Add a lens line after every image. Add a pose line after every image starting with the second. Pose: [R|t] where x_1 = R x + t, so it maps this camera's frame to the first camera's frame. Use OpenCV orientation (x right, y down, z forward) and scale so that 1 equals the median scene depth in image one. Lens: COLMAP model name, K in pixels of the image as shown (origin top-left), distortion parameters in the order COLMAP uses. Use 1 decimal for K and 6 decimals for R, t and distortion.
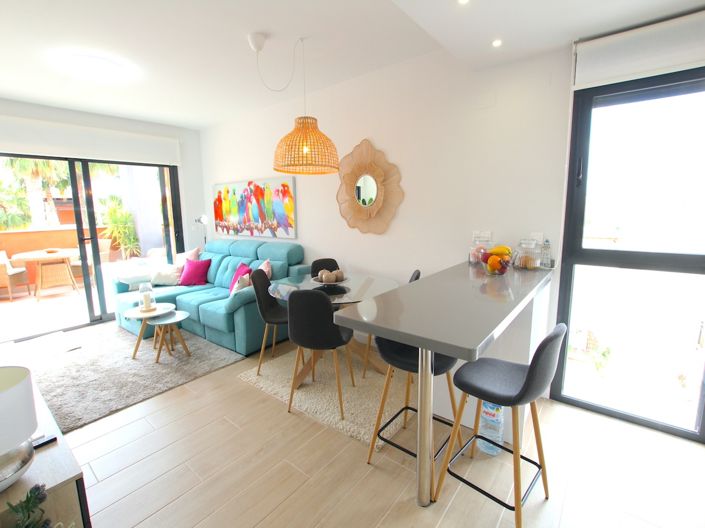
lens RADIAL K [[326.9, 0, 349.5], [0, 326.9, 260.3], [0, 0, 1]] dist [-0.026605, 0.003213]
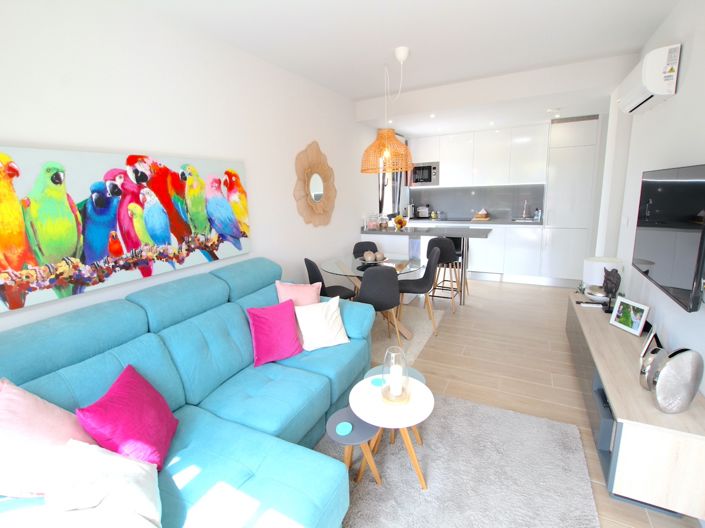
lens RADIAL K [[326.9, 0, 353.5], [0, 326.9, 256.8], [0, 0, 1]] dist [-0.026605, 0.003213]
pose [[-0.185340, -0.170583, 0.967755, -0.857849], [0.194774, 0.958902, 0.206325, -0.153351], [-0.963178, 0.226734, -0.144498, 0.867966]]
